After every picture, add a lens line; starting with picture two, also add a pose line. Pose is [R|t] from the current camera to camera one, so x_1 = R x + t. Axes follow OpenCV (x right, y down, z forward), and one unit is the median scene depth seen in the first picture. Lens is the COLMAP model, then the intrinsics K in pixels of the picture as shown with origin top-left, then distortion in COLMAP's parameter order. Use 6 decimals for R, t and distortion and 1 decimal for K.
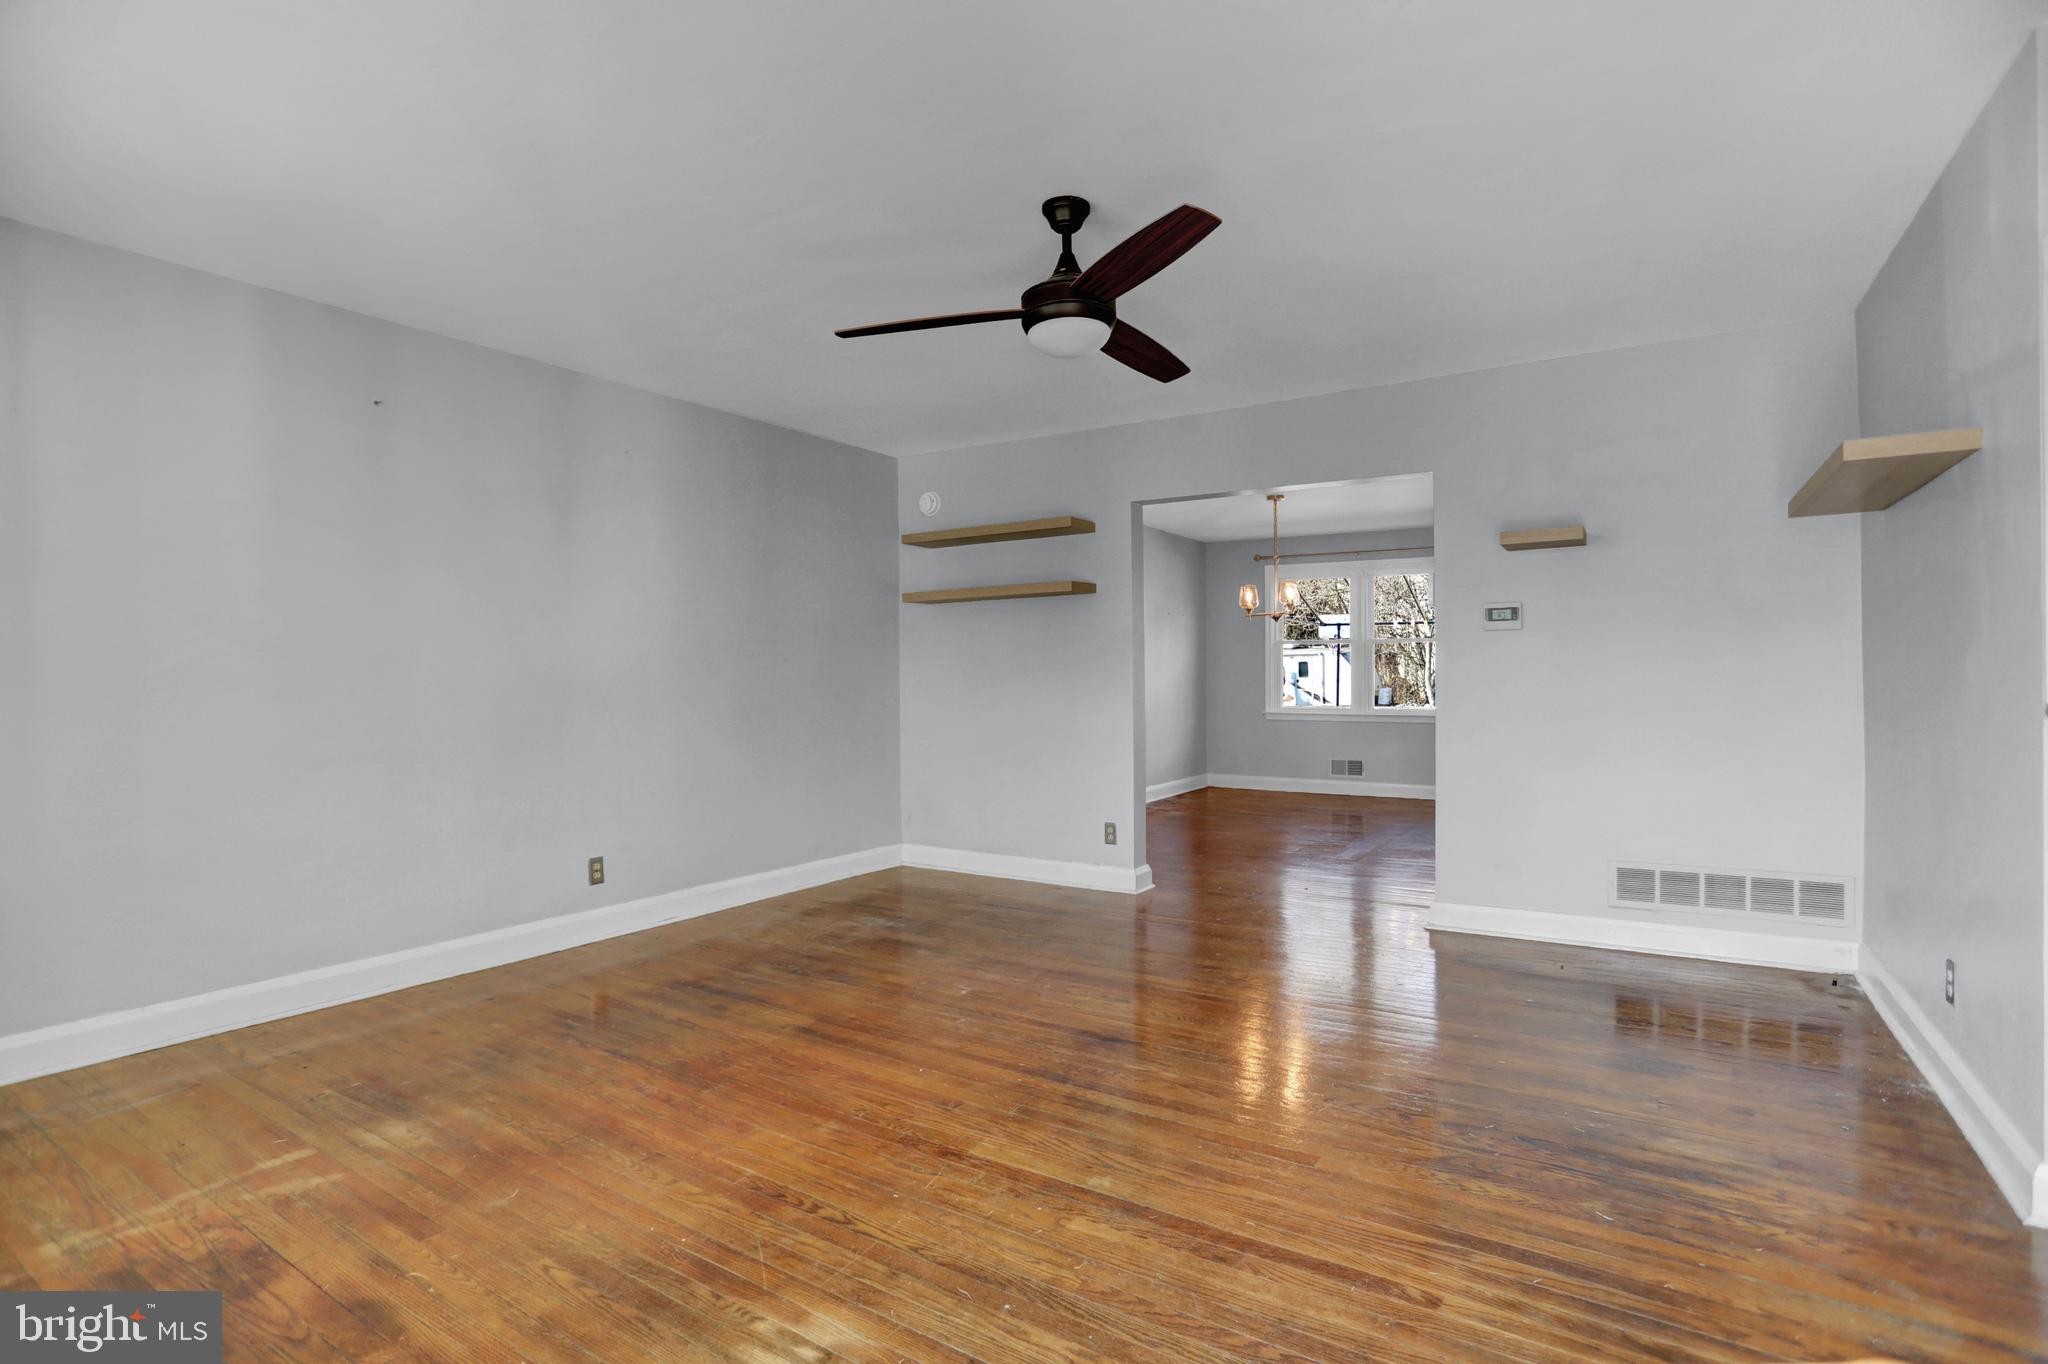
lens RADIAL K [[984.0, 0, 1032.8], [0, 984.0, 678.8], [0, 0, 1]] dist [-0.034639, 0.001669]
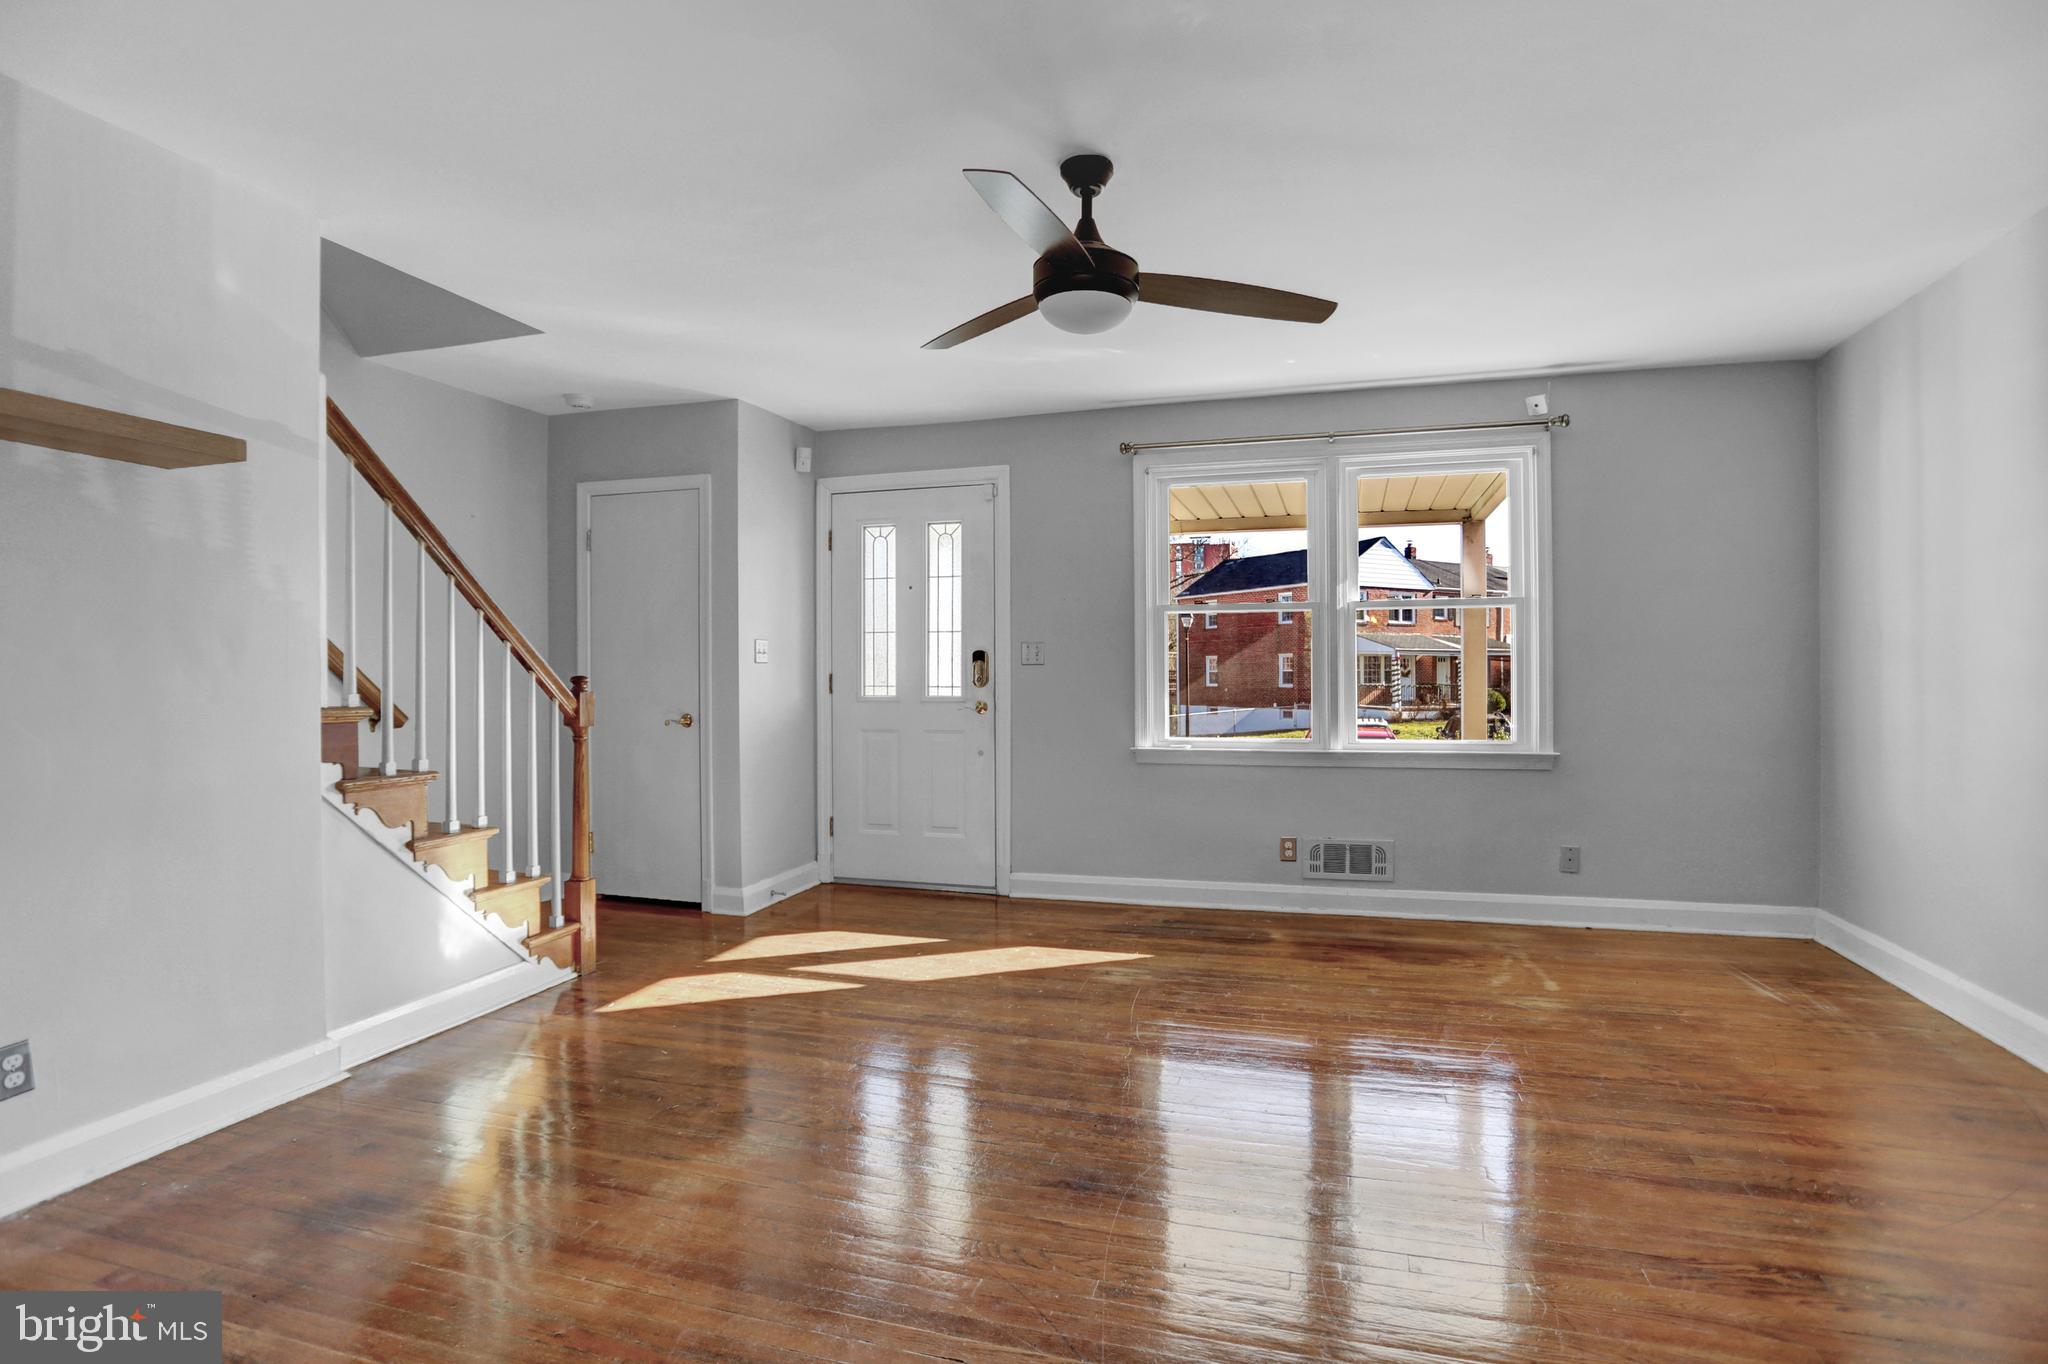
lens RADIAL K [[984.0, 0, 1027.6], [0, 984.0, 674.2], [0, 0, 1]] dist [-0.034639, 0.001669]
pose [[-0.962562, 0.011973, -0.270796, 0.415318], [0.011934, 0.999927, 0.001793, 0.004060], [0.270798, -0.001506, -0.962635, 2.280519]]
